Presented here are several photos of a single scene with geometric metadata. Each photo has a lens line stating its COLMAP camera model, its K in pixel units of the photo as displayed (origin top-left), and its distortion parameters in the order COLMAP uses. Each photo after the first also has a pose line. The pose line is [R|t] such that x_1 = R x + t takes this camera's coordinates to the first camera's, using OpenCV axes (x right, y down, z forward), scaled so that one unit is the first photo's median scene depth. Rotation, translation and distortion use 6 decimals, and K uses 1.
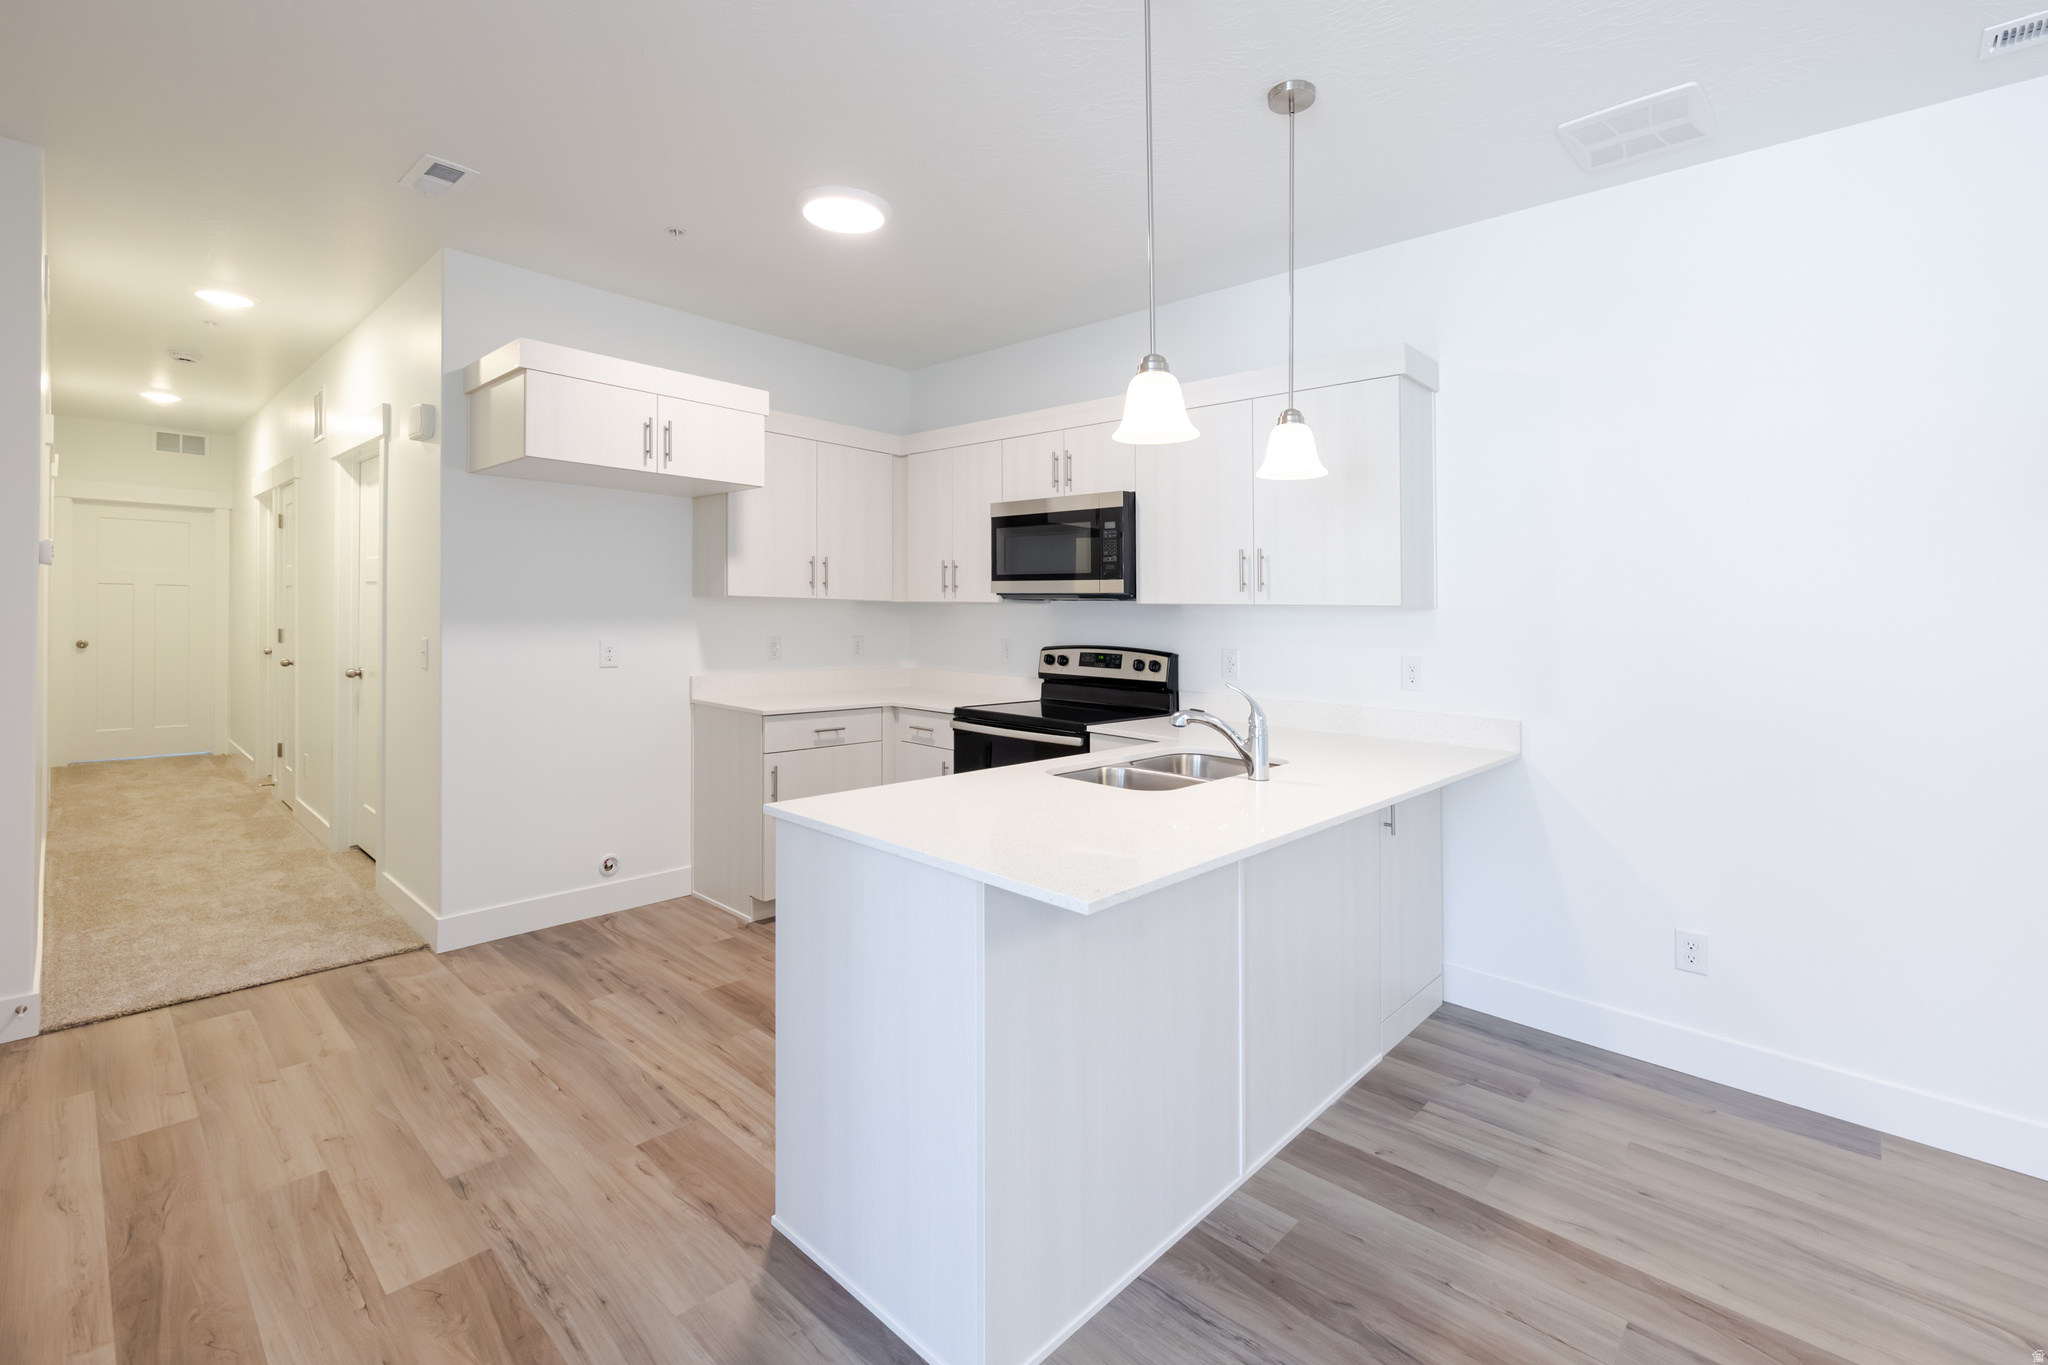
lens RADIAL K [[902.1, 0, 1030.6], [0, 902.1, 594.4], [0, 0, 1]] dist [0.001332, -0.000062]
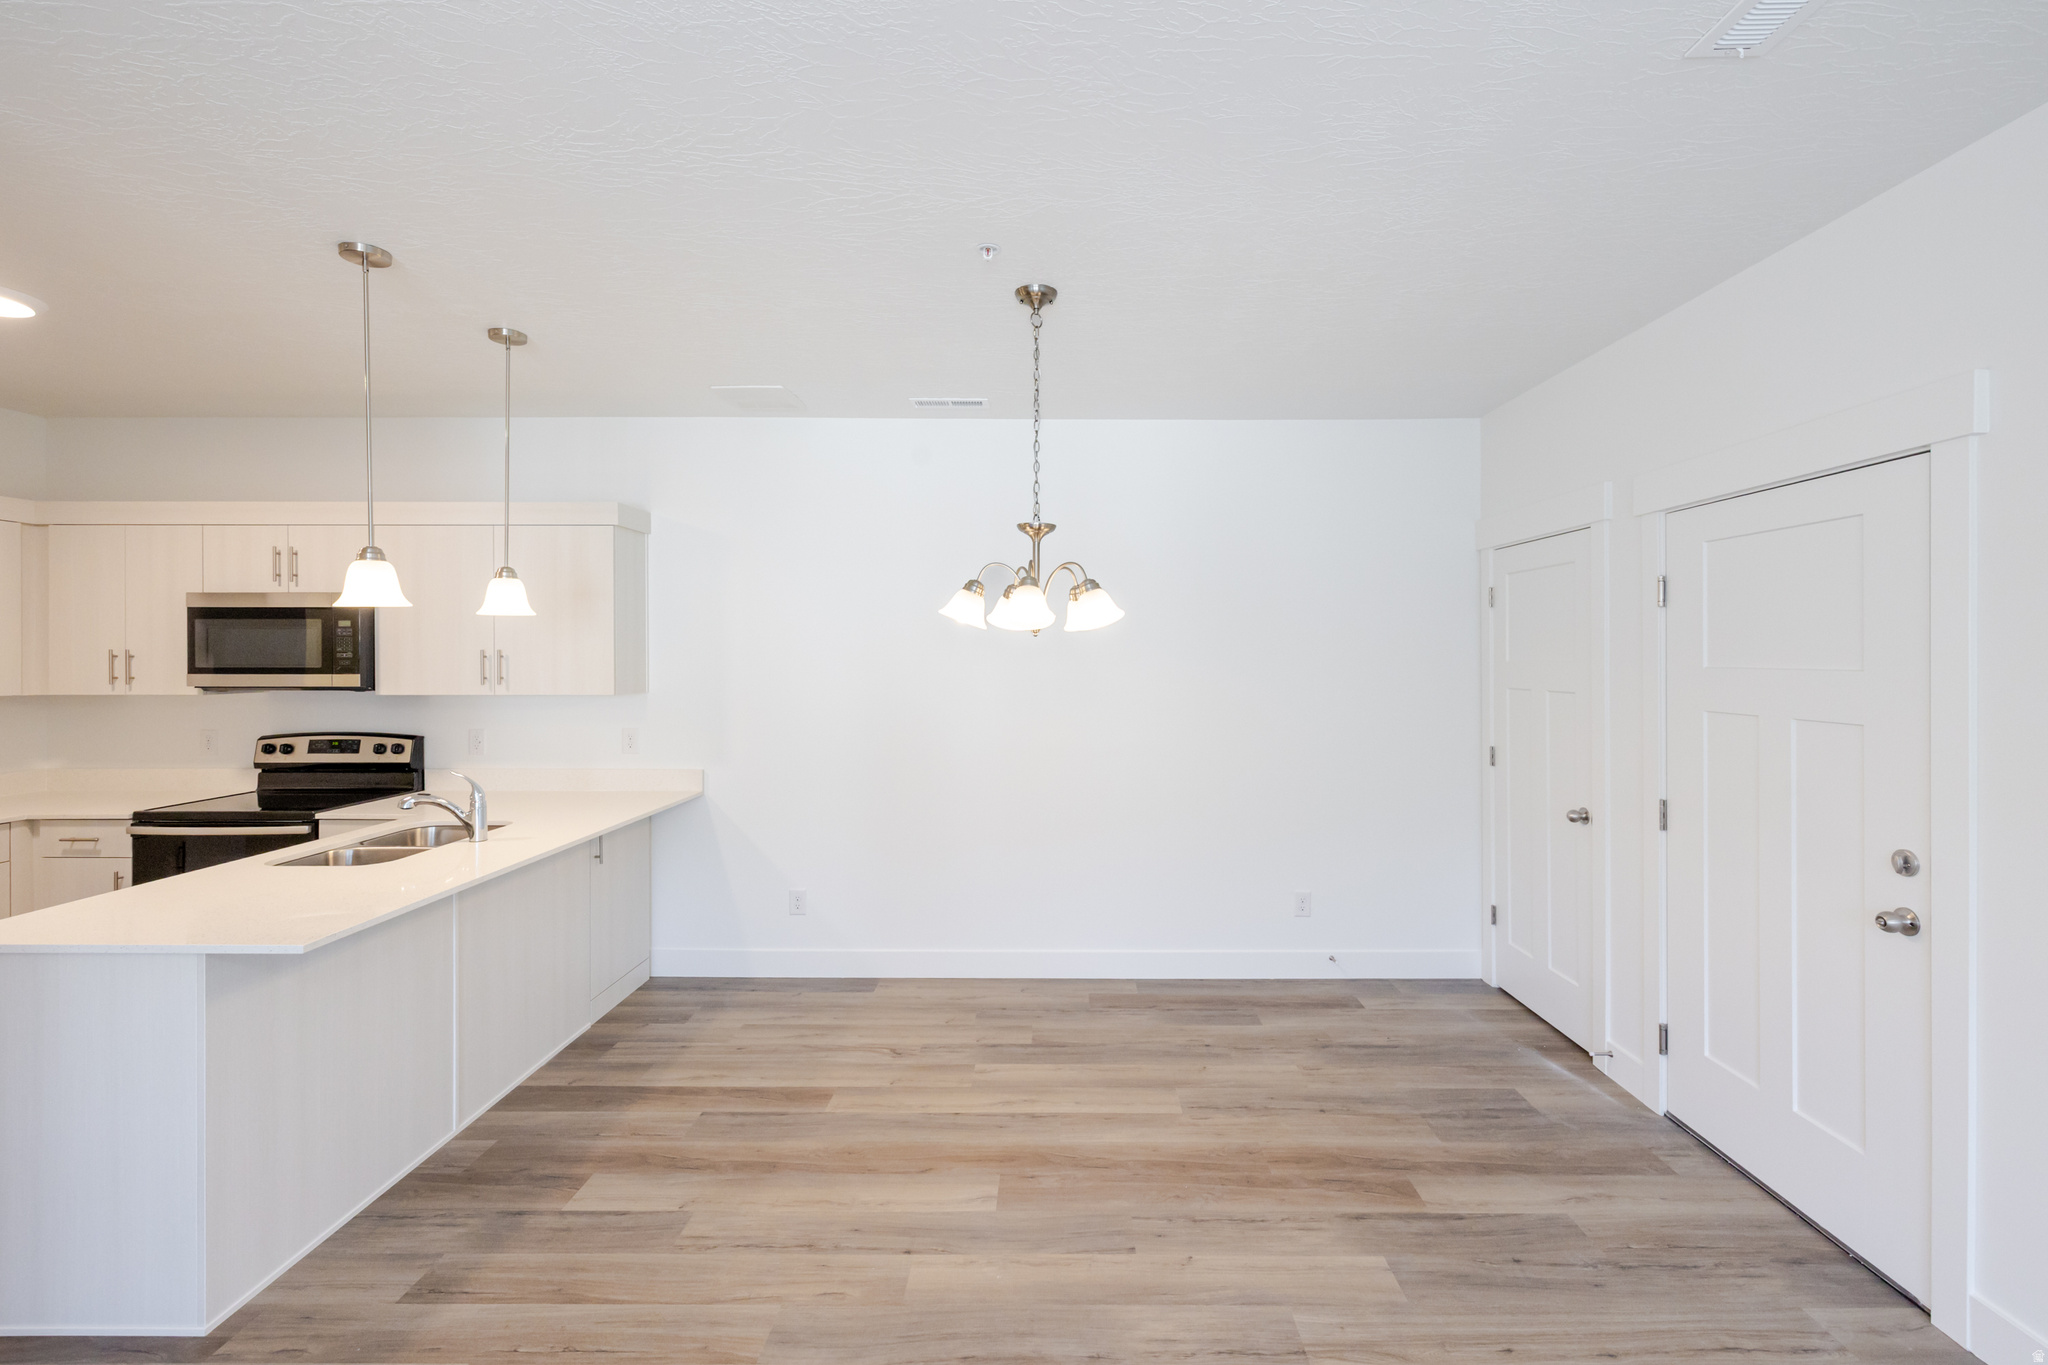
lens RADIAL K [[887.0, 0, 1060.0], [0, 887.0, 627.3], [0, 0, 1]] dist [0.001880, 0.000109]
pose [[0.732395, 0.000175, 0.680880, -0.009414], [-0.000873, 0.999999, 0.000682, -0.082084], [-0.680879, -0.001094, 0.732395, -0.401129]]
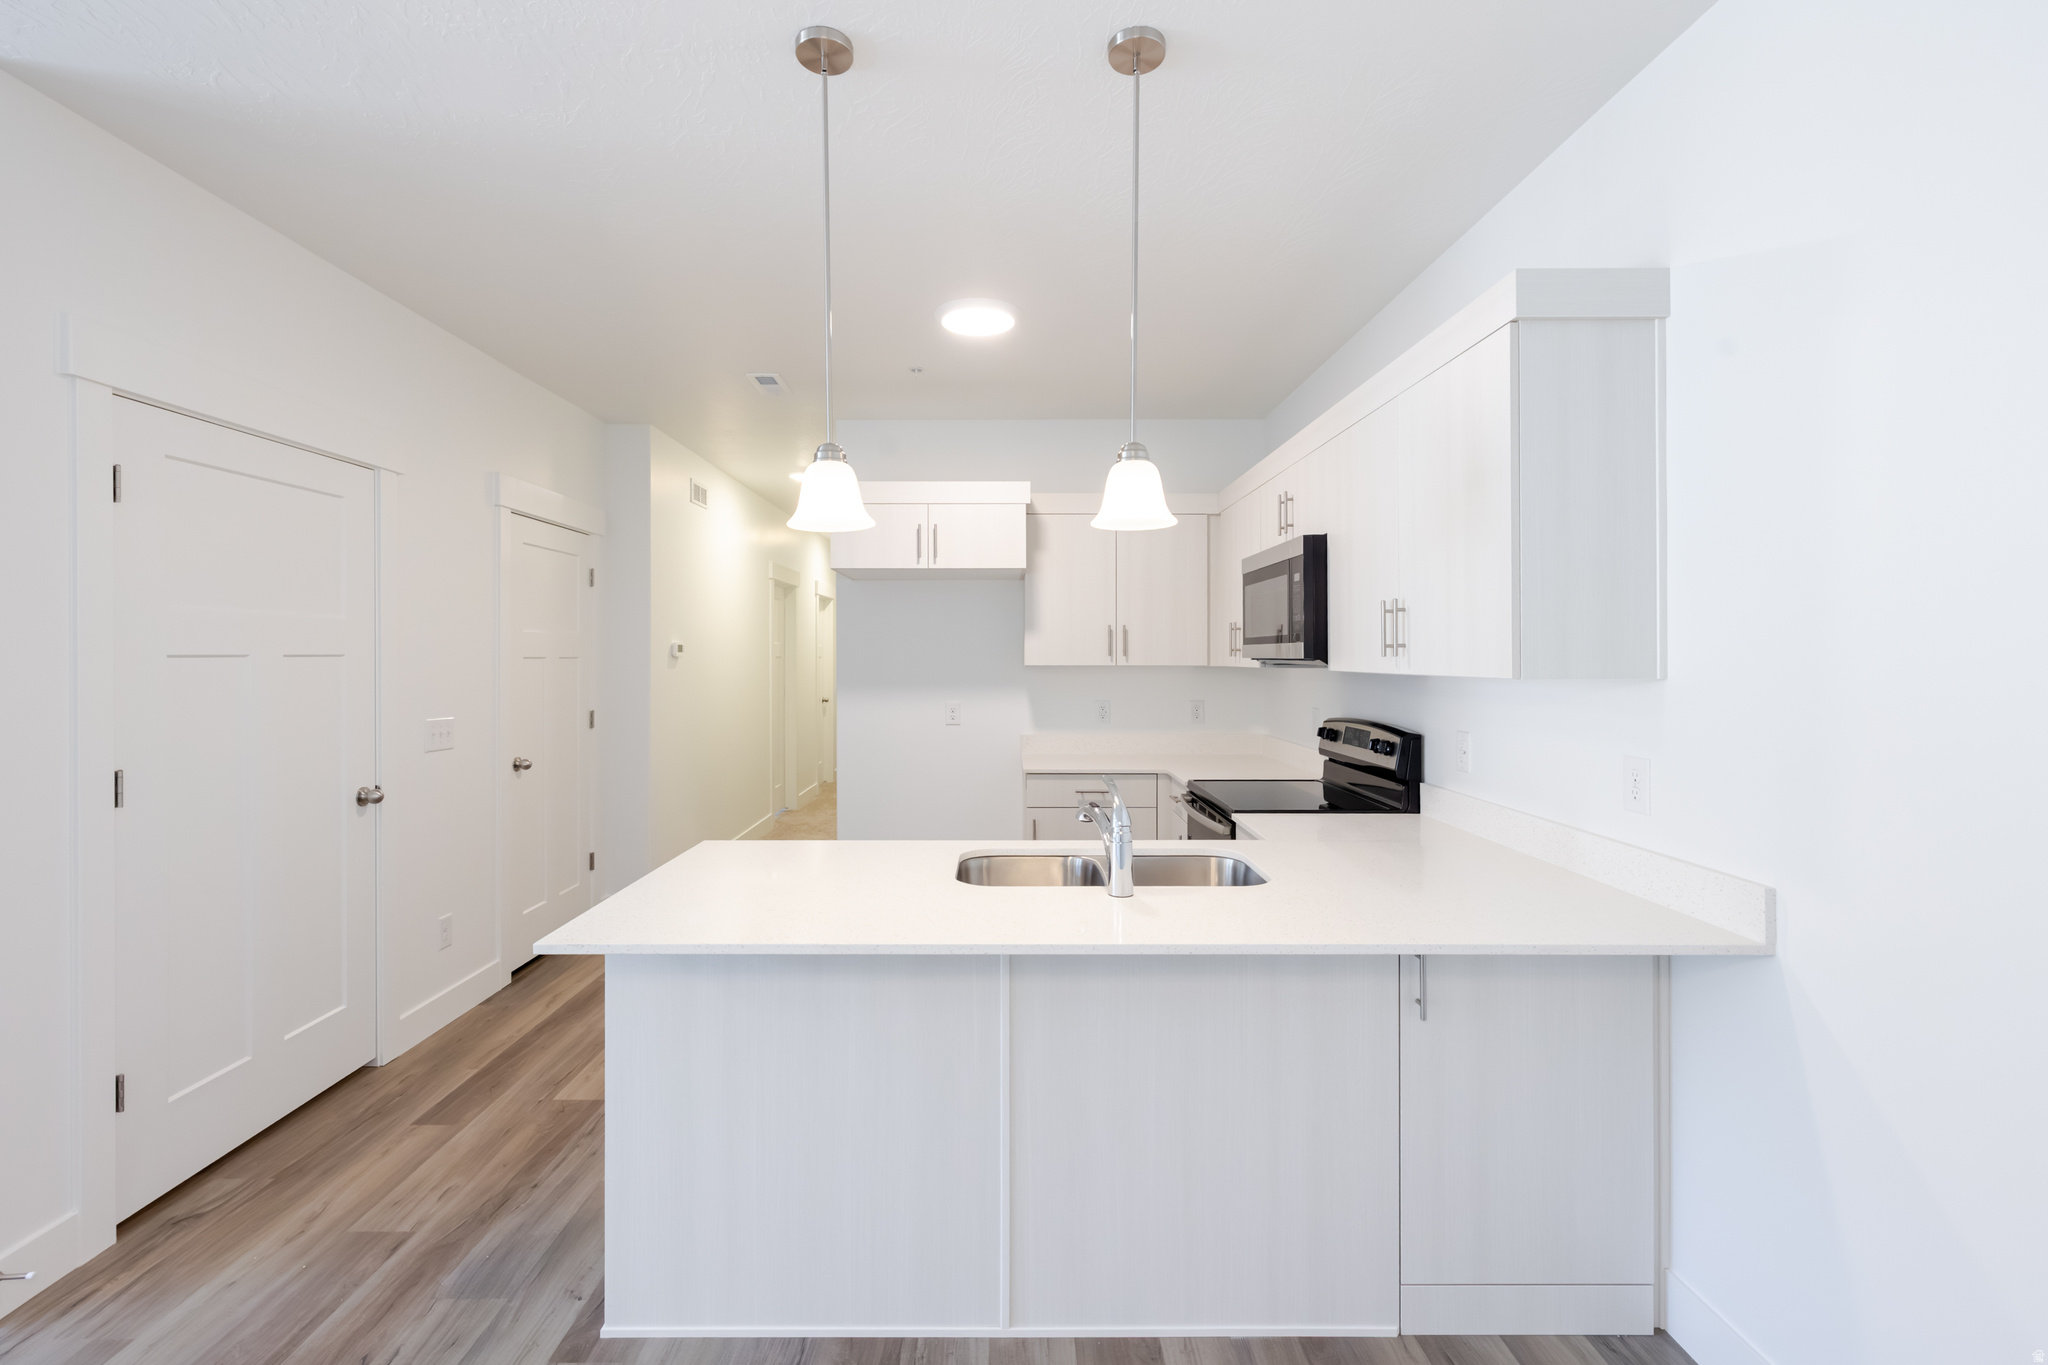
lens RADIAL K [[888.7, 0, 1010.8], [0, 888.7, 658.9], [0, 0, 1]] dist [0.000356, -0.000037]
pose [[0.677507, -0.018473, -0.735285, 0.574660], [0.029188, 0.999572, 0.001783, -0.011210], [0.734937, -0.022670, 0.677756, 0.274335]]
